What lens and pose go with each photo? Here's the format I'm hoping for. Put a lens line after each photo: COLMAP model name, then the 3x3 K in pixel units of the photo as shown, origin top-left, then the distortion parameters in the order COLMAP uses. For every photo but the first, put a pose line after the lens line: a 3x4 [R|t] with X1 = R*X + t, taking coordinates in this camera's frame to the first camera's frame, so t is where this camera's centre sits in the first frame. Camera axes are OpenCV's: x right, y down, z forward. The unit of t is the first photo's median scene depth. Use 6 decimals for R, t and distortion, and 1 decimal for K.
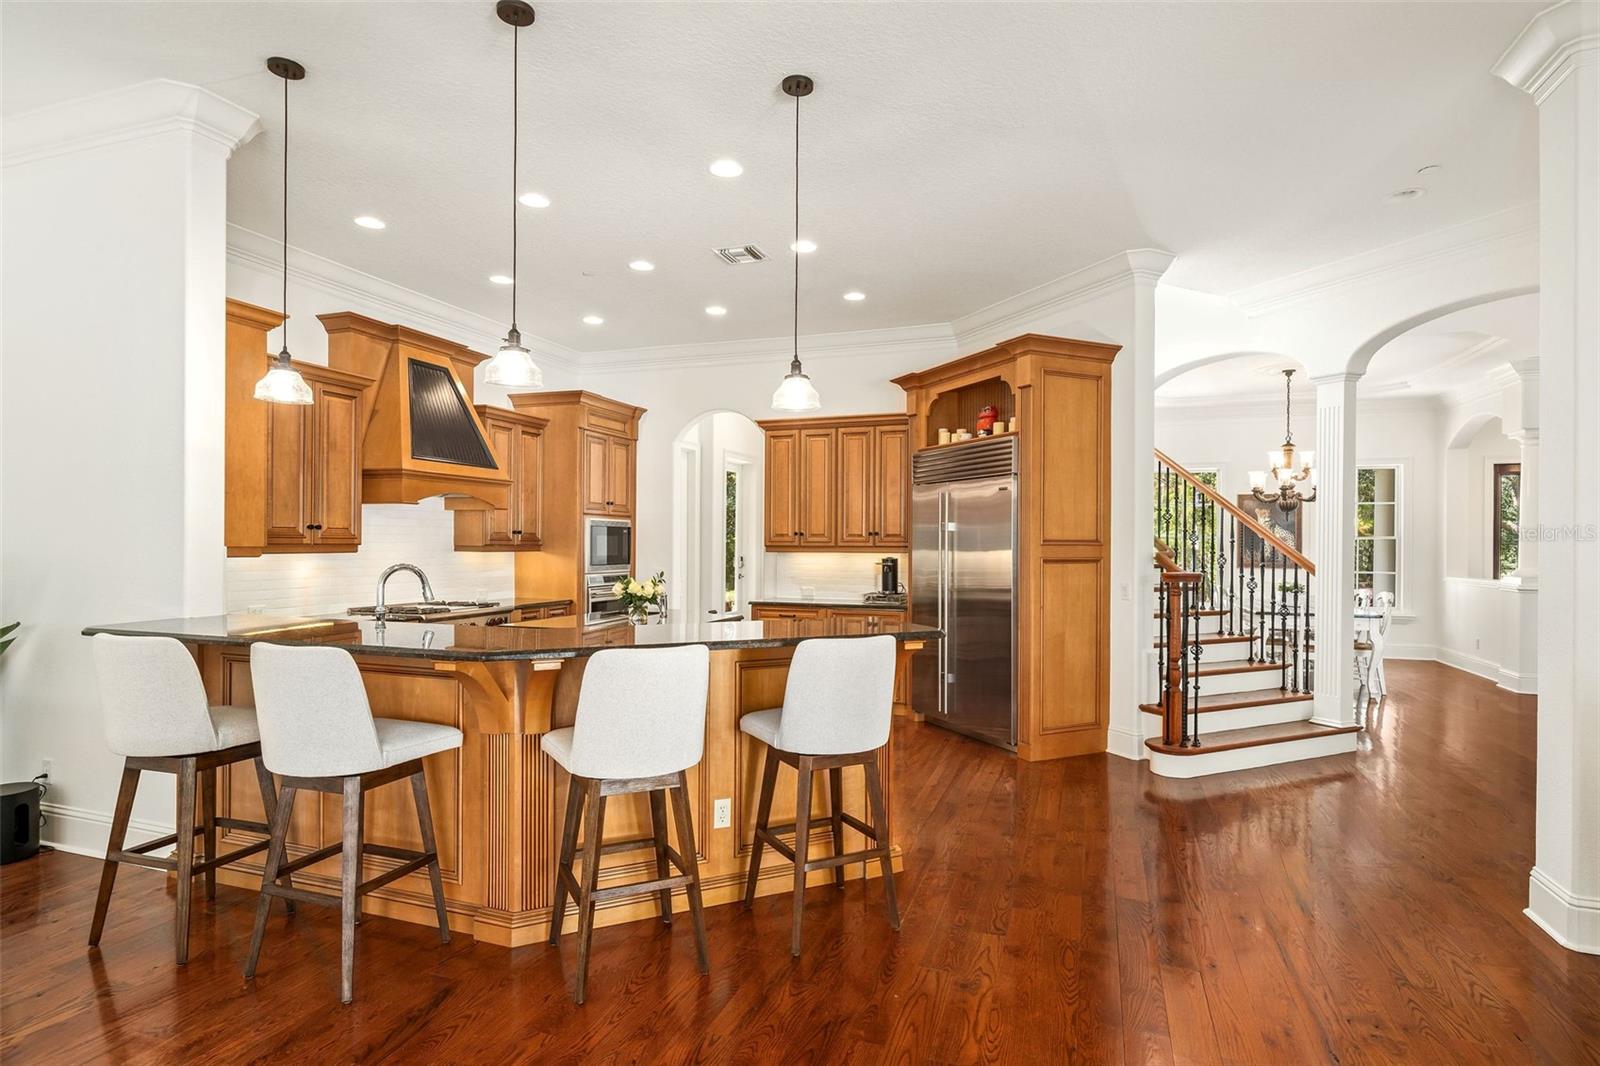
lens RADIAL K [[857.2, 0, 798.1], [0, 857.2, 545.4], [0, 0, 1]] dist [-0.007260, -0.000835]
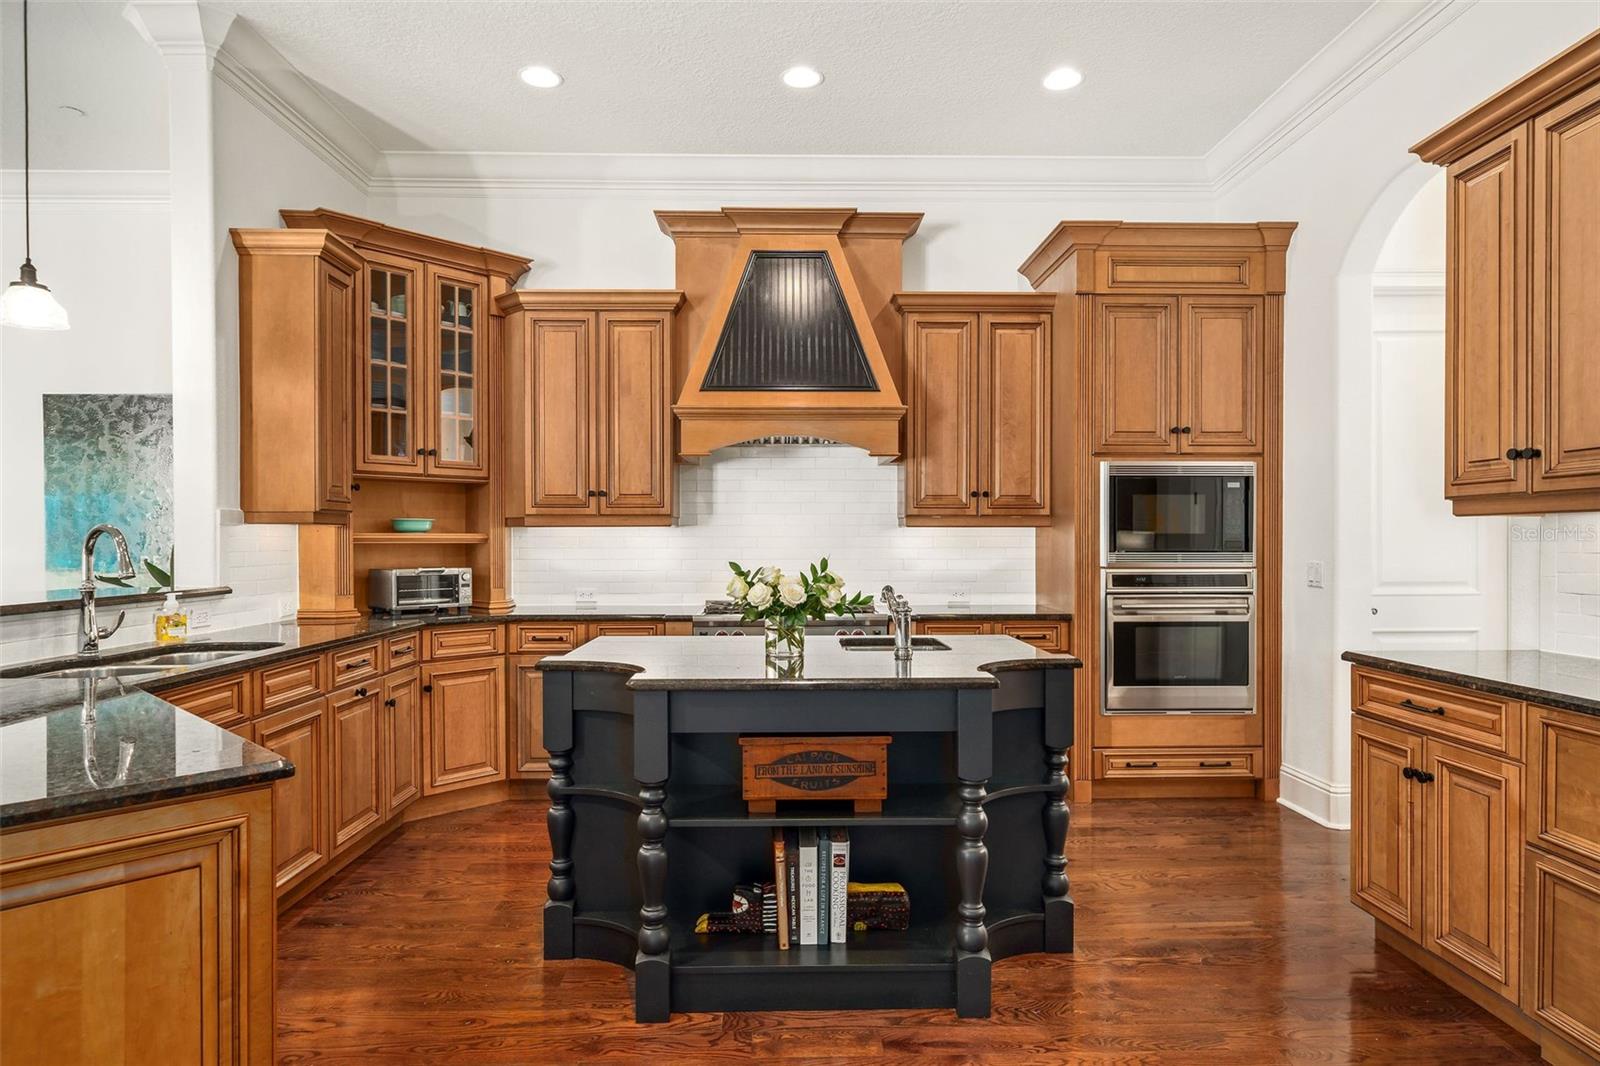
lens RADIAL K [[916.4, 0, 806.0], [0, 916.4, 539.8], [0, 0, 1]] dist [0.007695, 0.001040]
pose [[0.350313, 0.006023, -0.936613, 0.227782], [0.012420, 0.999862, 0.011075, 0.011291], [0.936550, -0.015513, 0.350190, 0.634996]]
